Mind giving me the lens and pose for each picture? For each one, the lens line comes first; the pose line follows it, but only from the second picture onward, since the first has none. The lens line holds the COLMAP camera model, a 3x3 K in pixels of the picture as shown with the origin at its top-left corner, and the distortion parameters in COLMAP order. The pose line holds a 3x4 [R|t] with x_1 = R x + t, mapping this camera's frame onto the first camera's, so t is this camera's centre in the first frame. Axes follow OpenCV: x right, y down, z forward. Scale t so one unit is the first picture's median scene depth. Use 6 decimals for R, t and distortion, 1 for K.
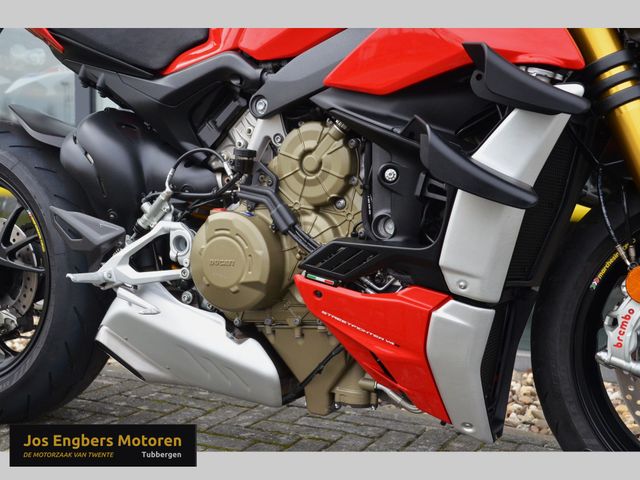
lens RADIAL K [[840.8, 0, 329.6], [0, 840.8, 250.6], [0, 0, 1]] dist [0.047563, 0.096766]
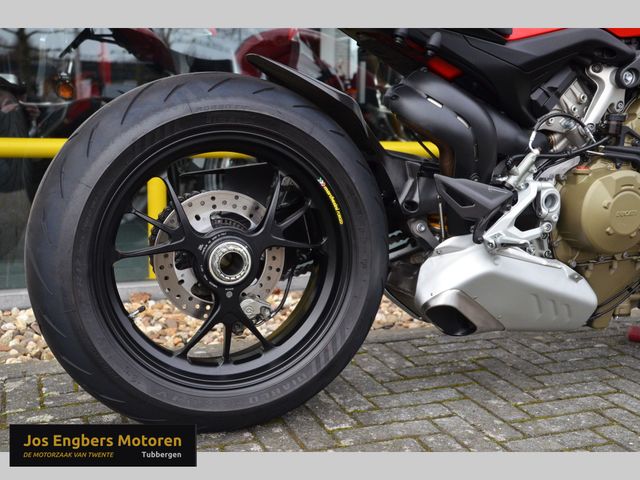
lens RADIAL K [[788.6, 0, 332.9], [0, 788.6, 248.7], [0, 0, 1]] dist [-0.009848, 0.376780]
pose [[0.673453, -0.132235, 0.727306, -1.220760], [0.058190, 0.990300, 0.126170, -0.101354], [-0.736936, -0.042647, 0.674616, 0.552463]]
